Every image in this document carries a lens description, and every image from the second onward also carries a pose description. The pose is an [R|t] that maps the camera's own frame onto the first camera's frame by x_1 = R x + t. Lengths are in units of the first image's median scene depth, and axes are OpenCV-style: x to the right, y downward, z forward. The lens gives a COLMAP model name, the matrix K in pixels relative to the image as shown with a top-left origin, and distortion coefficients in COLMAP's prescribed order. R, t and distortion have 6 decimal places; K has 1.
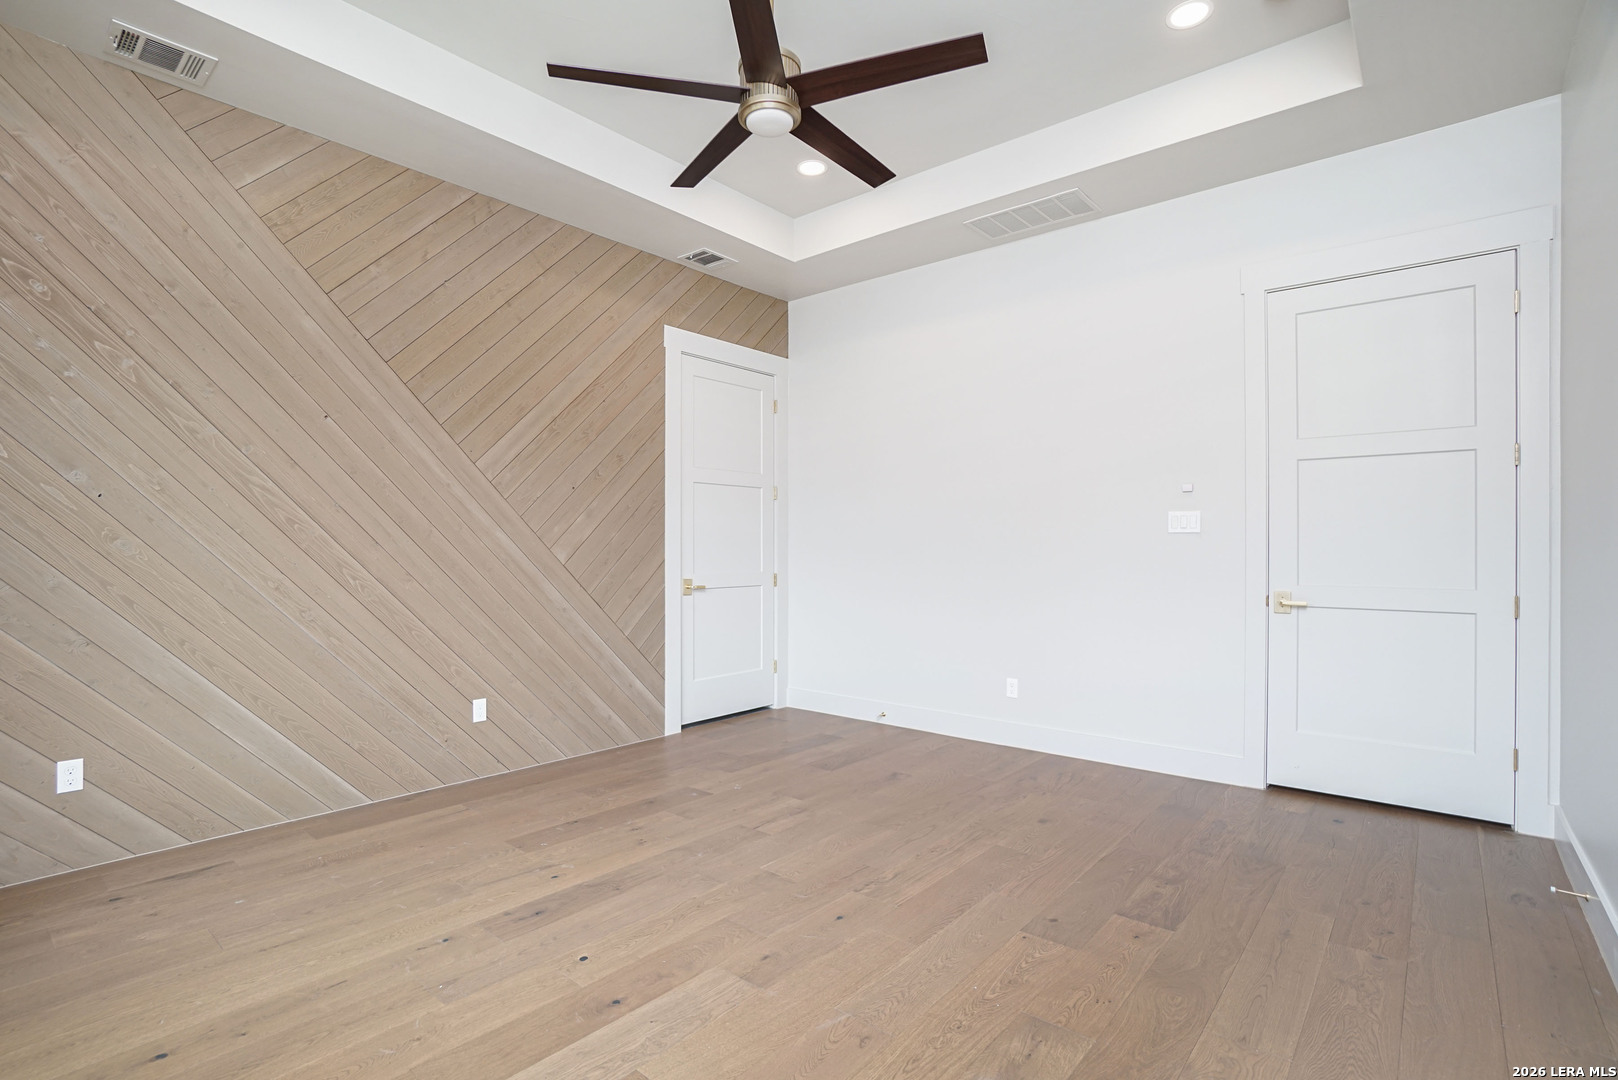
lens RADIAL K [[804.3, 0, 809.0], [0, 804.3, 540.0], [0, 0, 1]] dist [-0.023969, 0.000690]
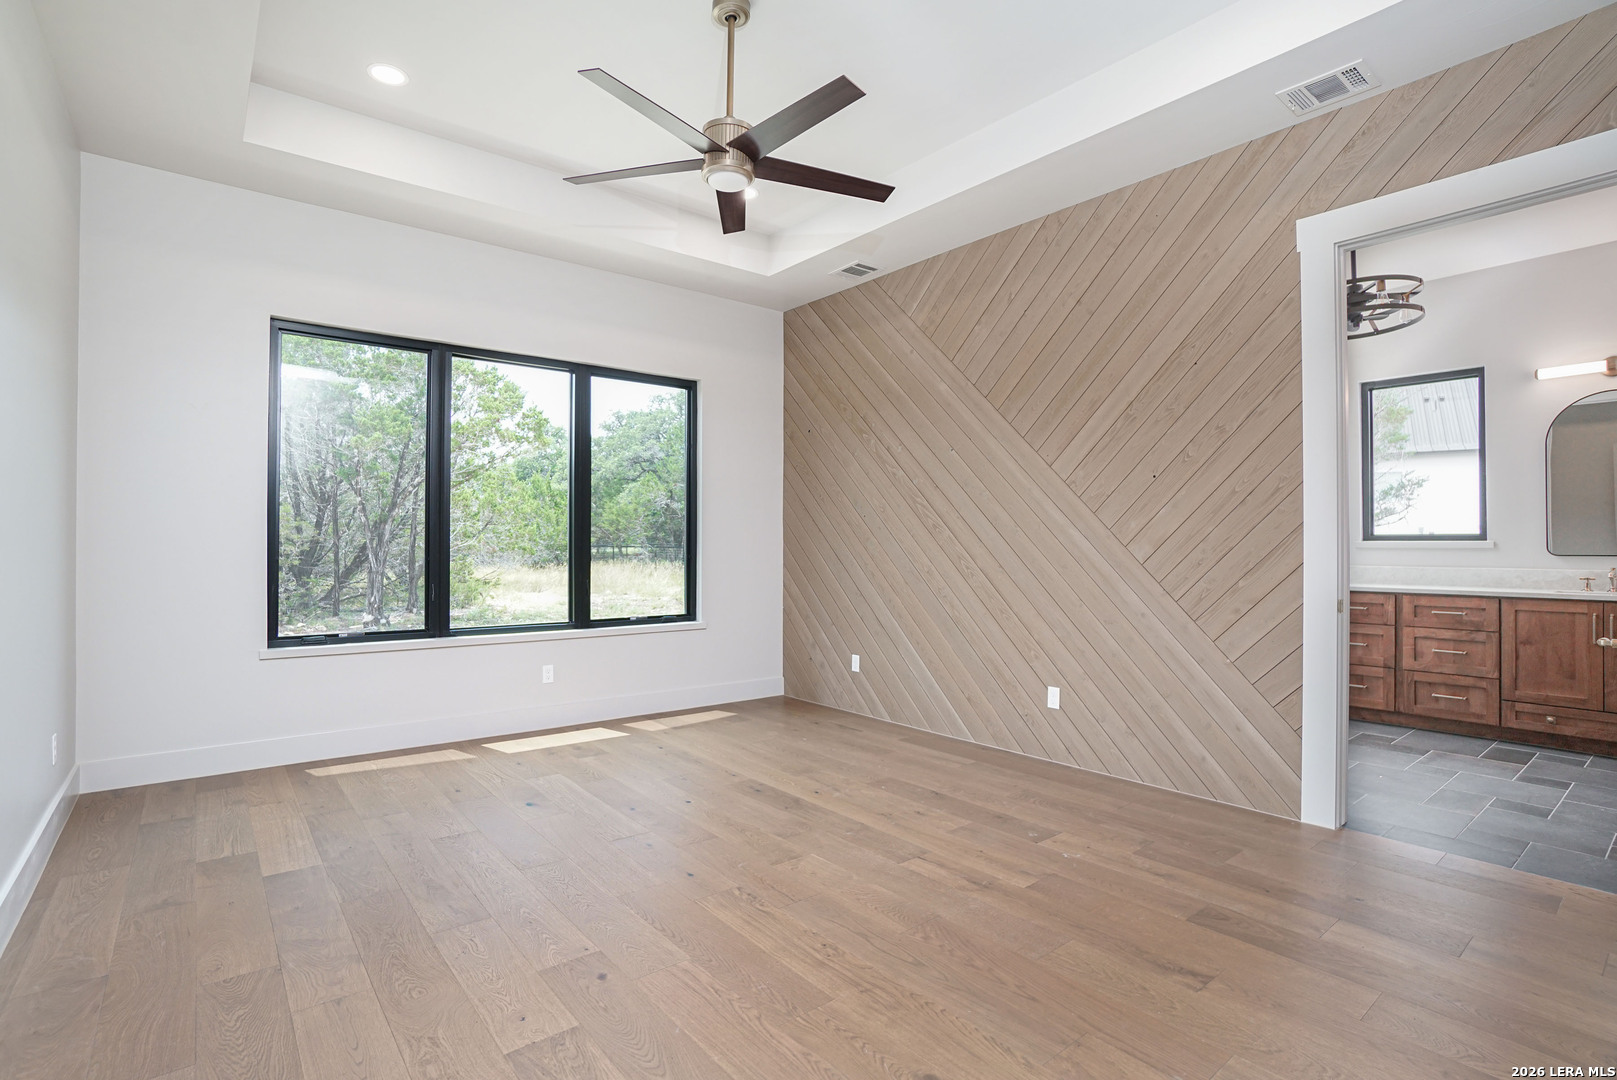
lens RADIAL K [[803.8, 0, 808.5], [0, 803.8, 540.0], [0, 0, 1]] dist [-0.023969, 0.000690]
pose [[-0.202668, -0.008835, -0.979208, 0.684186], [0.004733, 0.999939, -0.010001, 0.011992], [0.979236, -0.006661, -0.202614, 0.876845]]
